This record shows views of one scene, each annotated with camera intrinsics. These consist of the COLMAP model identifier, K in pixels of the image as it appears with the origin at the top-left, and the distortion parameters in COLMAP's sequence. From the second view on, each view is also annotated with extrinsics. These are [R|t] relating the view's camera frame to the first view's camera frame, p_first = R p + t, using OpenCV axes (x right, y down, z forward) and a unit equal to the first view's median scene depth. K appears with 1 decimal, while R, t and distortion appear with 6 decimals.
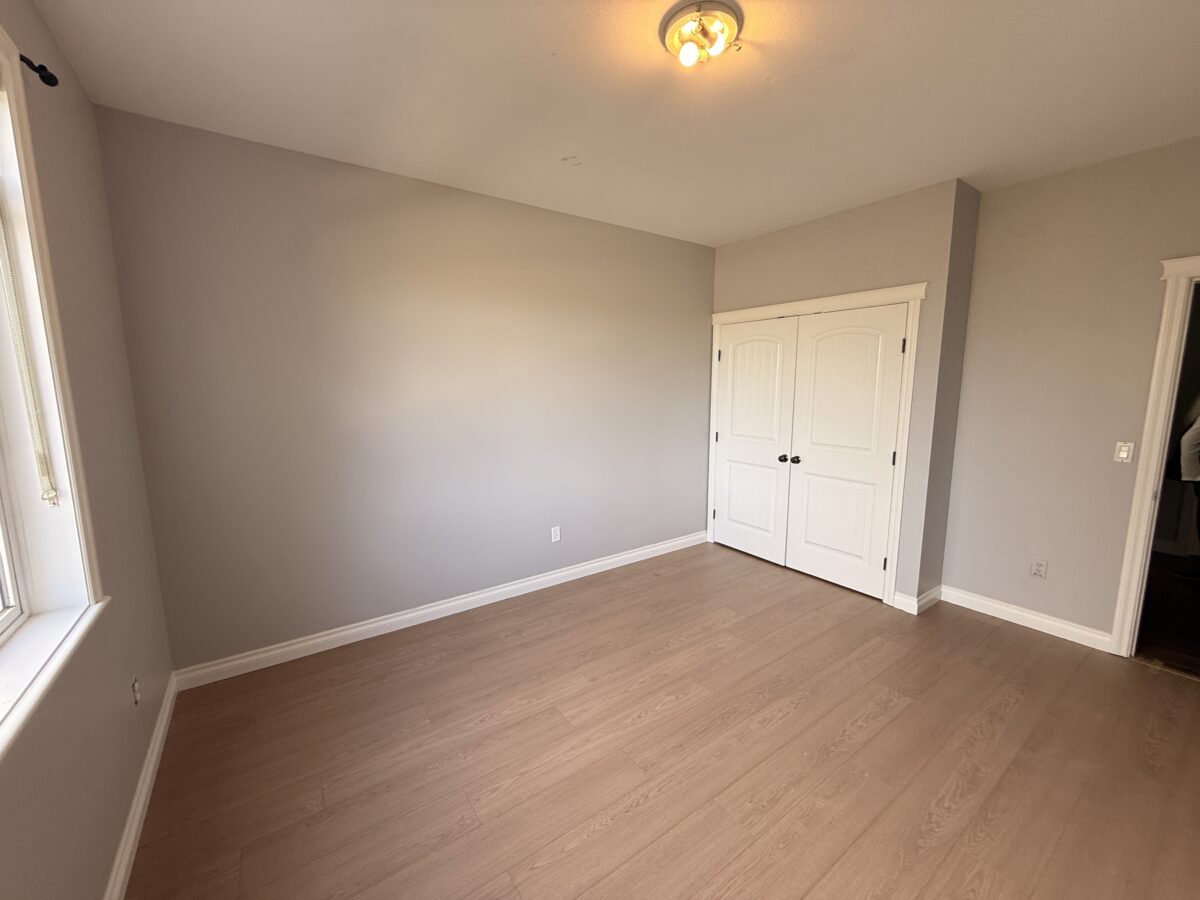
lens RADIAL K [[478.1, 0, 596.6], [0, 478.1, 450.9], [0, 0, 1]] dist [0.001656, 0.000025]
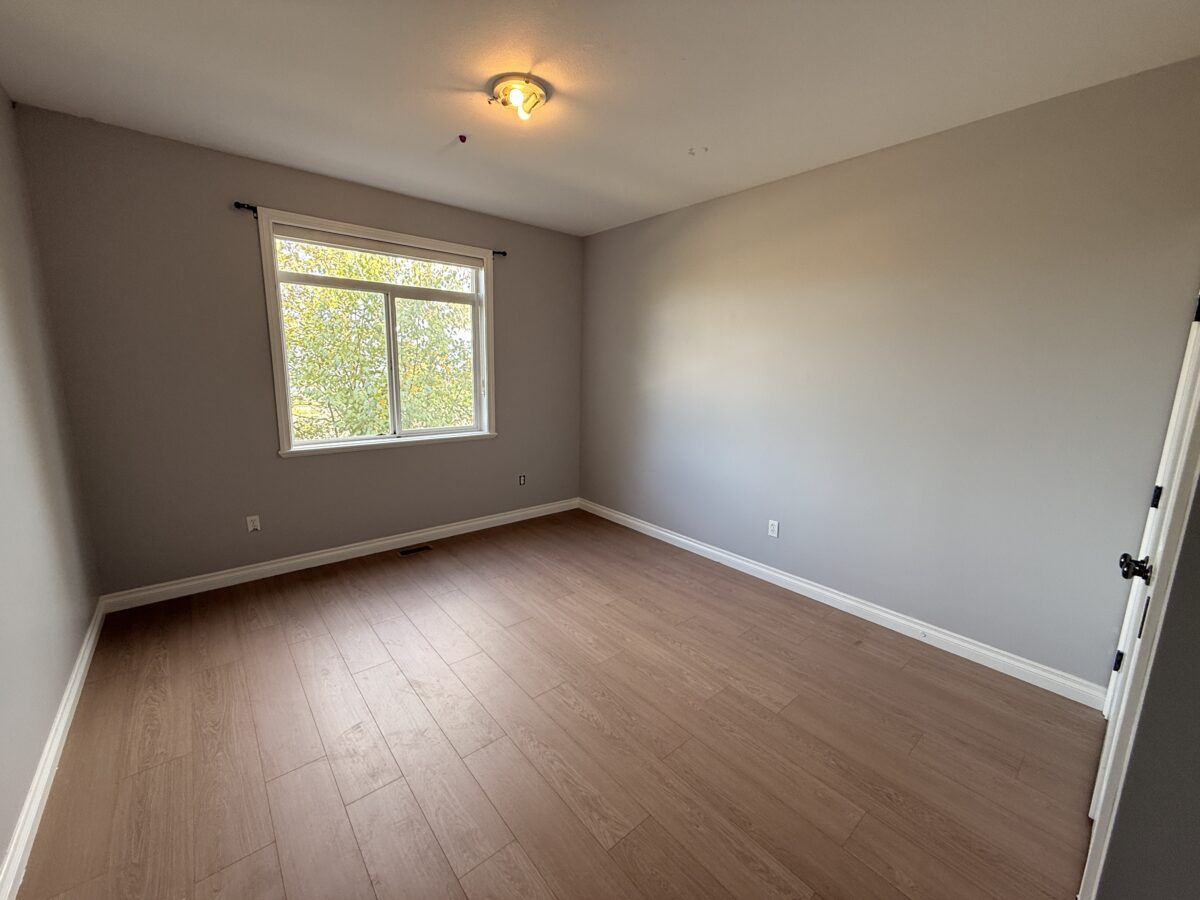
lens RADIAL K [[478.1, 0, 596.6], [0, 478.1, 450.9], [0, 0, 1]] dist [0.001656, 0.000025]
pose [[0.086724, 0.184727, -0.978956, 0.994790], [-0.166065, 0.971590, 0.168626, -0.093184], [0.982294, 0.147947, 0.114937, 0.691730]]
